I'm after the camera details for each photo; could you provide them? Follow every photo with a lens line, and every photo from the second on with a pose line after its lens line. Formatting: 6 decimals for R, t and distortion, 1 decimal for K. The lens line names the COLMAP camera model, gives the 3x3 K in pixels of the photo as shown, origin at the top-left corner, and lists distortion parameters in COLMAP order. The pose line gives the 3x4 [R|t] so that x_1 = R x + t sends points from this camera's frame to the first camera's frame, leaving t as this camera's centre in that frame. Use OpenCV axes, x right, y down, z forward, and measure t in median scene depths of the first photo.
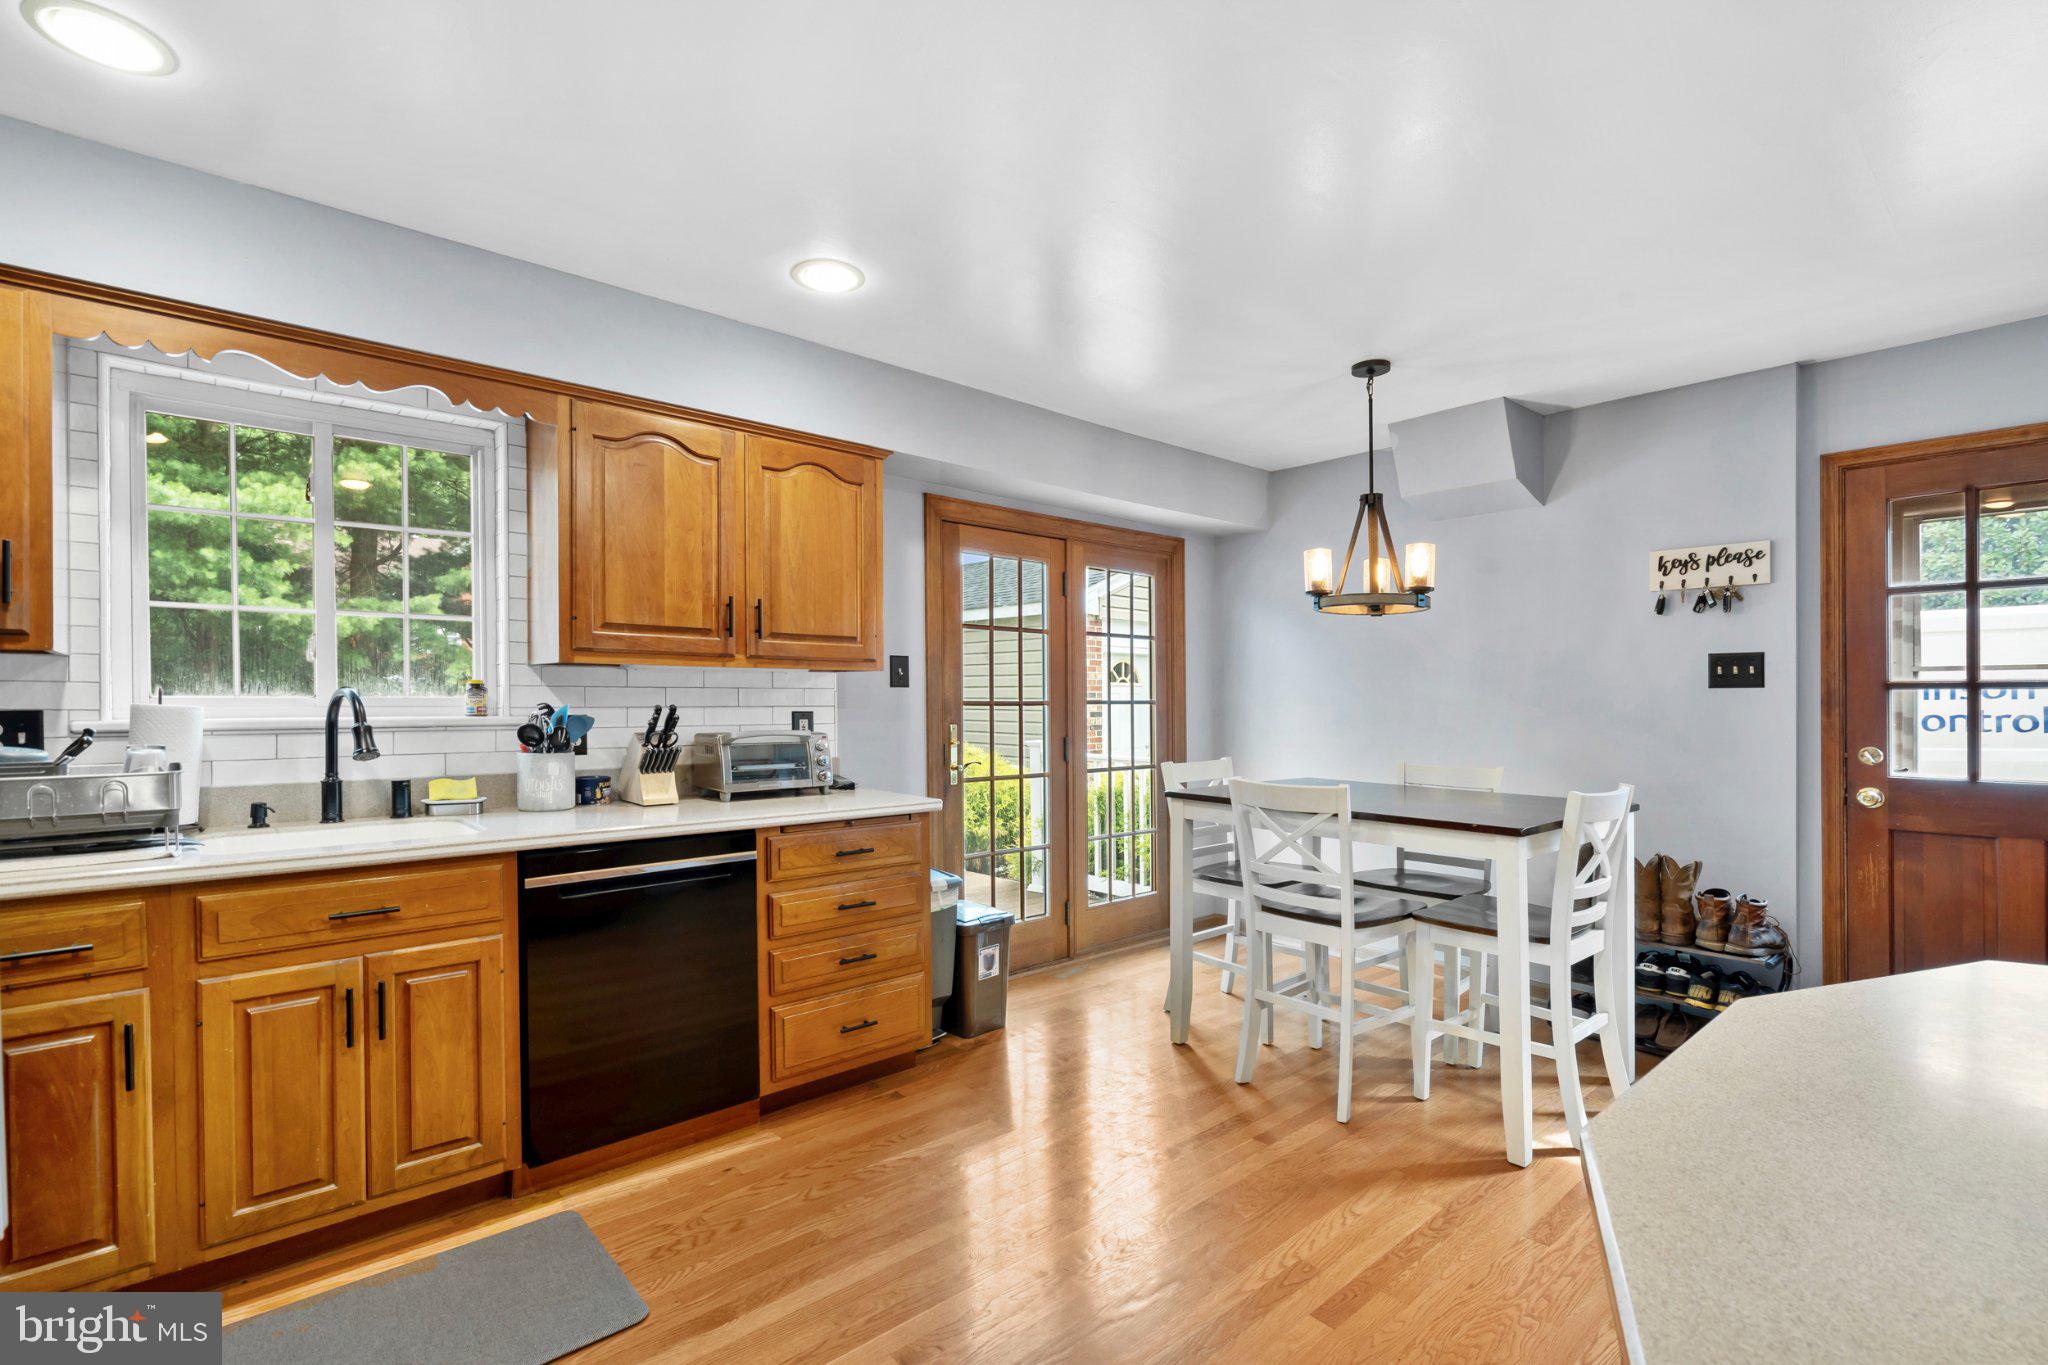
lens RADIAL K [[948.8, 0, 982.1], [0, 948.8, 694.9], [0, 0, 1]] dist [0.001029, 0.000162]
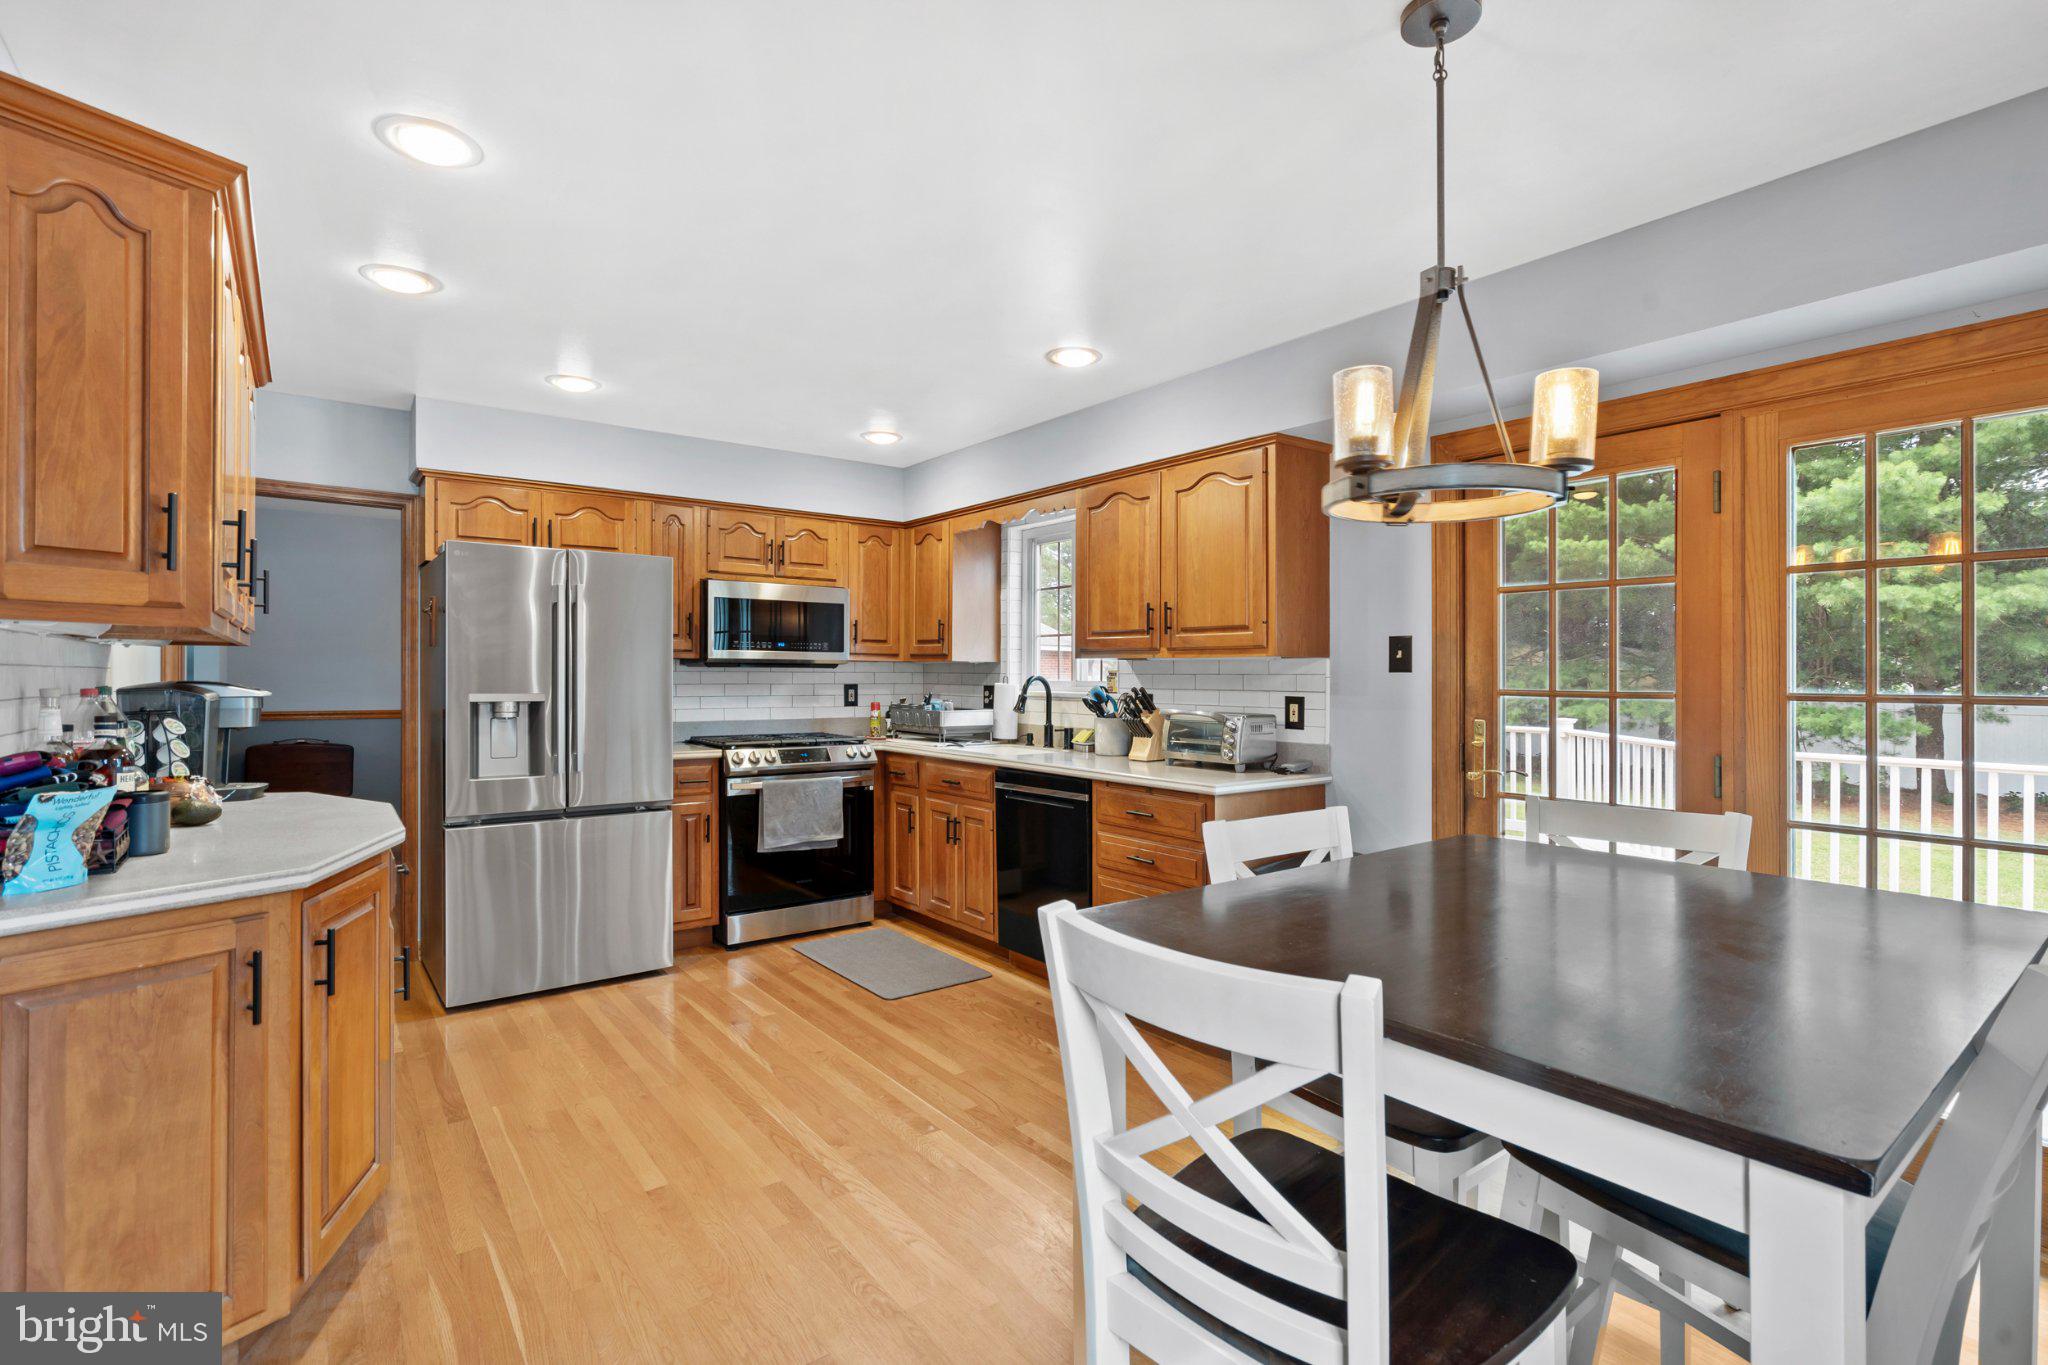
lens RADIAL K [[940.1, 0, 1027.4], [0, 940.1, 674.1], [0, 0, 1]] dist [-0.002941, 0.000279]
pose [[-0.050950, -0.005198, -0.998688, 1.038233], [-0.003066, 0.999983, -0.005048, -0.001005], [0.998697, 0.002805, -0.050965, 0.921917]]
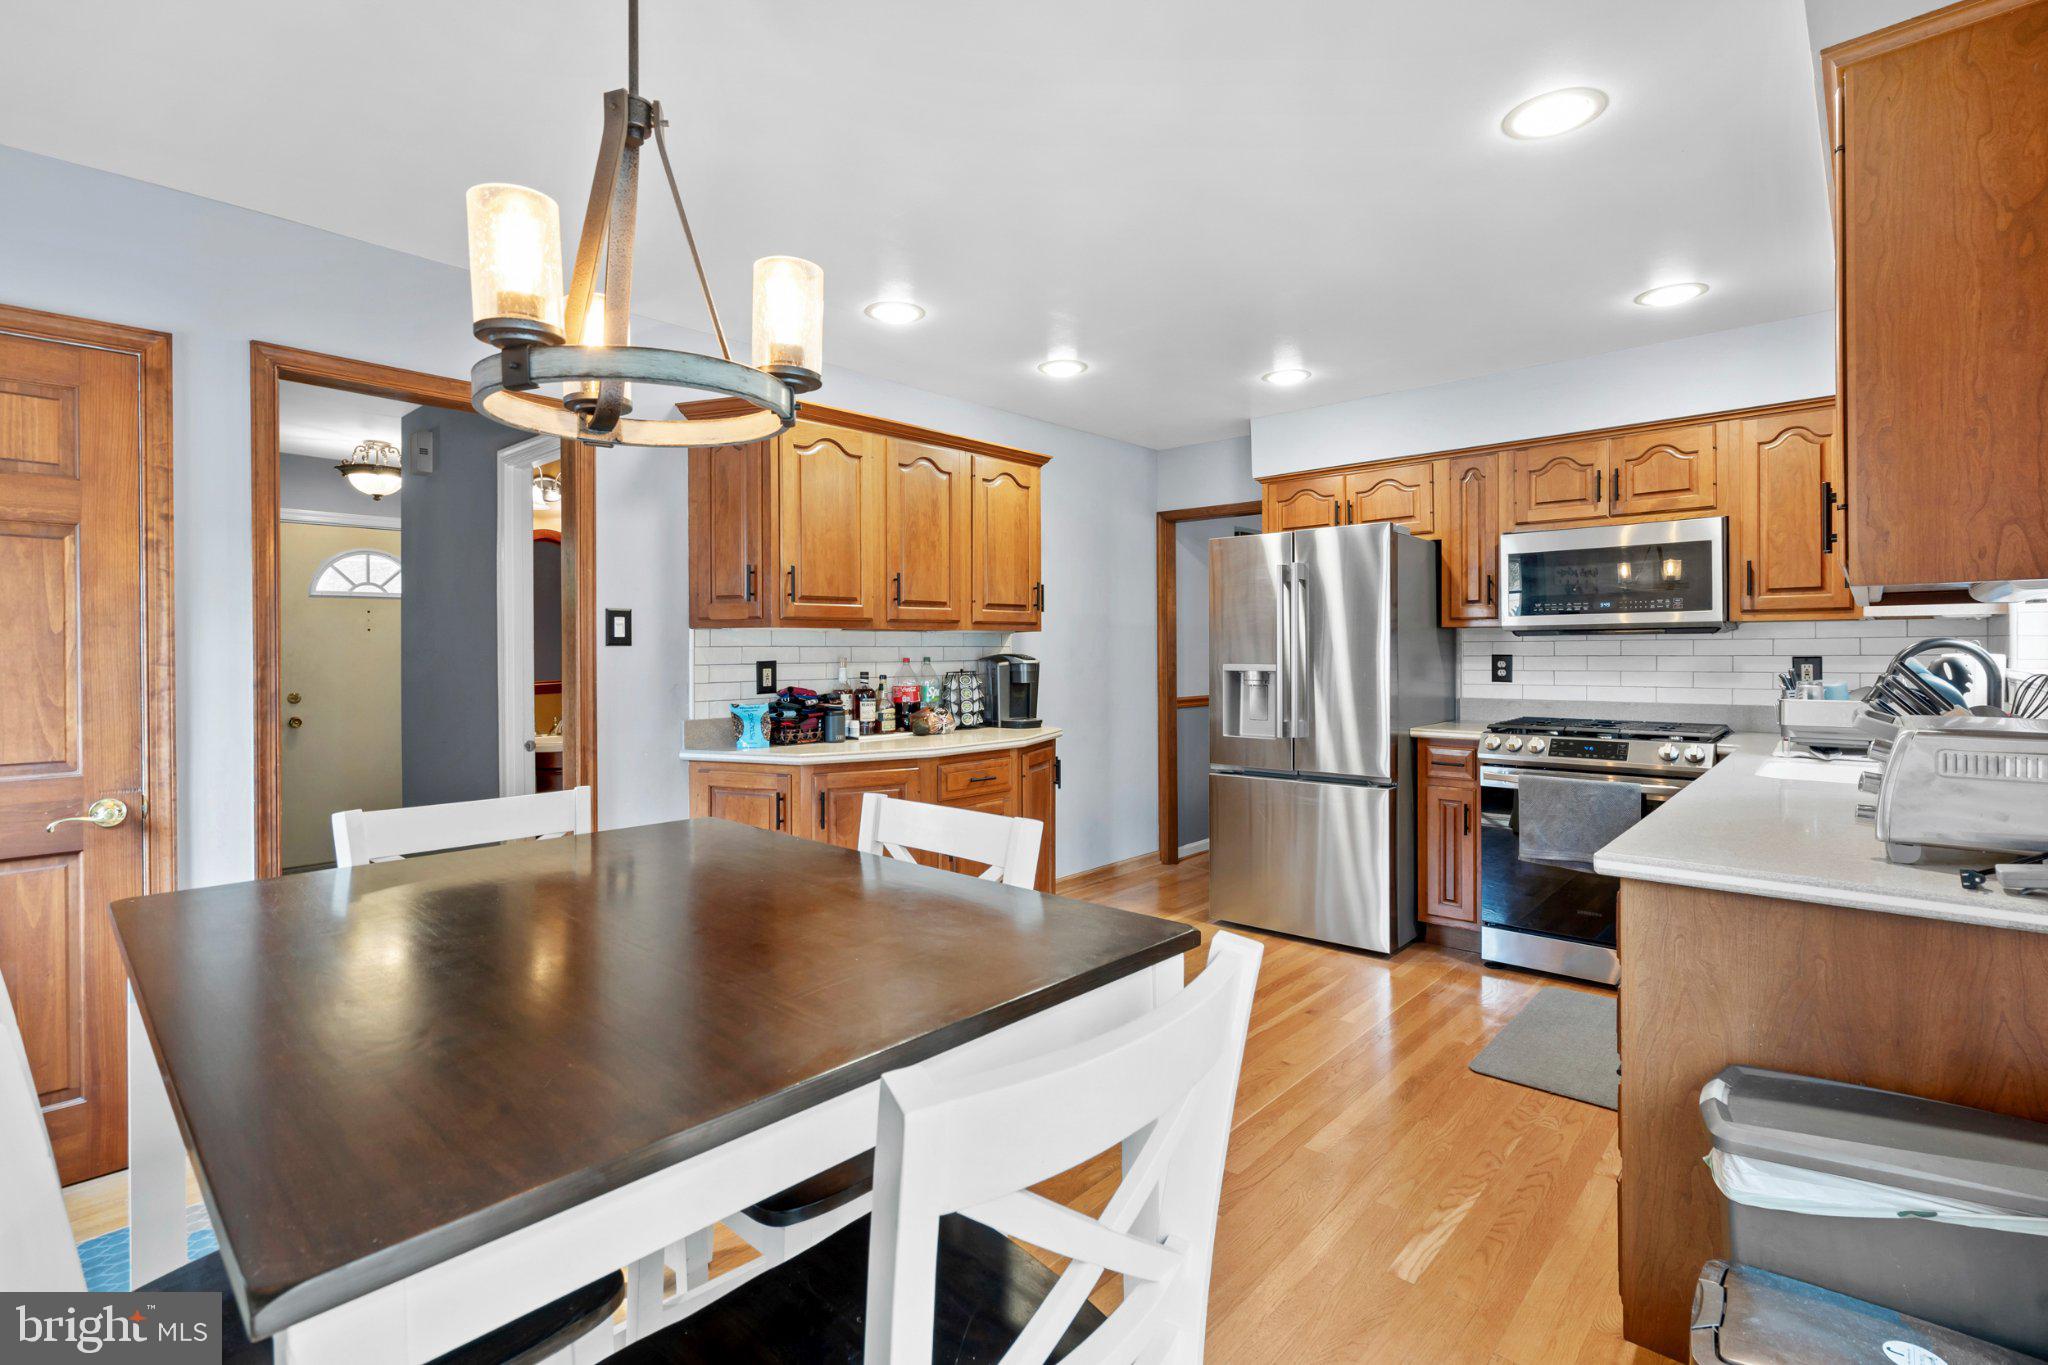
lens RADIAL K [[960.8, 0, 1045.6], [0, 960.8, 650.1], [0, 0, 1]] dist [0.002729, 0.000723]
pose [[-0.988631, 0.004599, -0.150292, 0.348230], [0.005076, 0.999983, -0.002790, 0.001694], [0.150277, -0.003522, -0.988638, 1.593198]]
